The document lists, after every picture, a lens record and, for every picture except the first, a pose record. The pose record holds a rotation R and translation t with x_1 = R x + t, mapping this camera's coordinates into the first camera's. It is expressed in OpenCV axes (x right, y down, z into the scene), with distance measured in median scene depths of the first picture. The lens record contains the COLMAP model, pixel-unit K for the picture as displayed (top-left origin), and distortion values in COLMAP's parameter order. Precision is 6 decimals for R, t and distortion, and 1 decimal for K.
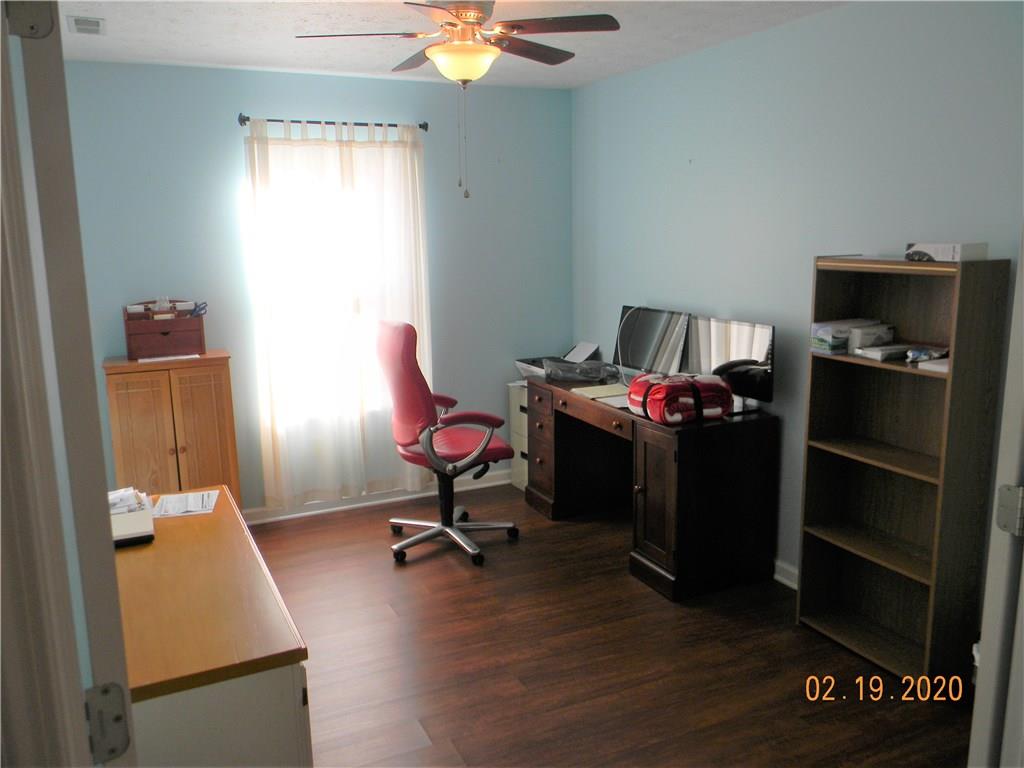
lens RADIAL K [[832.5, 0, 512.0], [0, 832.5, 384.0], [0, 0, 1]] dist [0.013913, 0.002786]
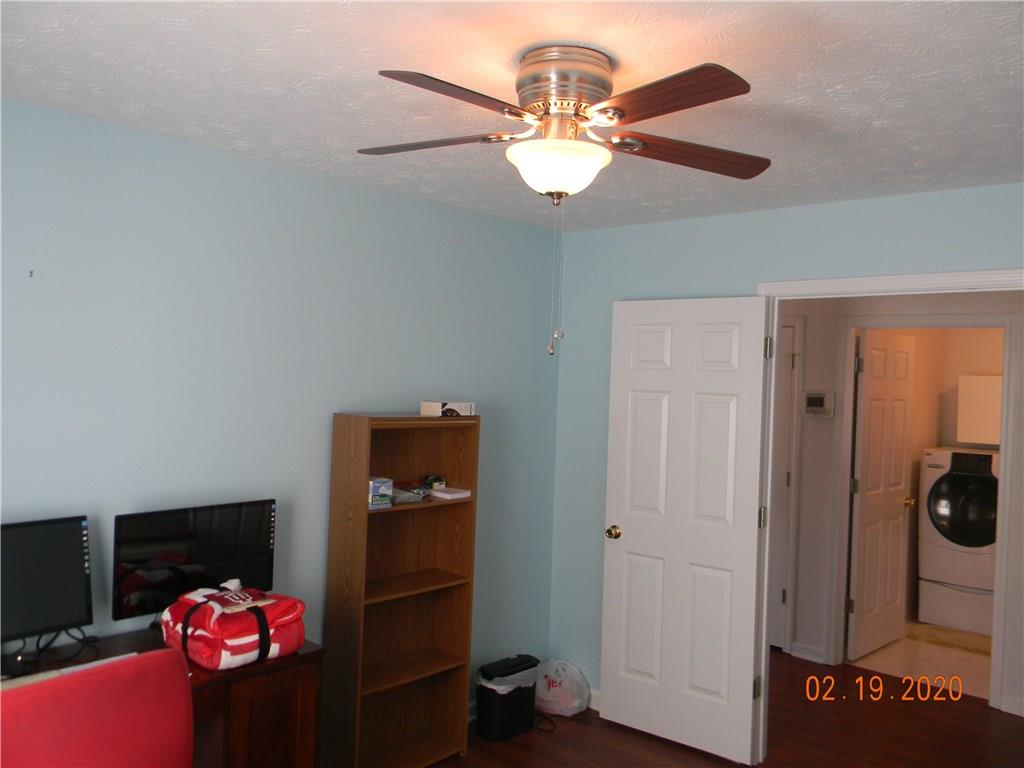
lens RADIAL K [[832.5, 0, 512.0], [0, 832.5, 384.0], [0, 0, 1]] dist [0.013913, 0.002786]
pose [[-0.401920, -0.004757, 0.915662, -0.719310], [0.140846, 0.987765, 0.066954, -0.264639], [-0.904778, 0.155878, -0.396332, 1.391583]]
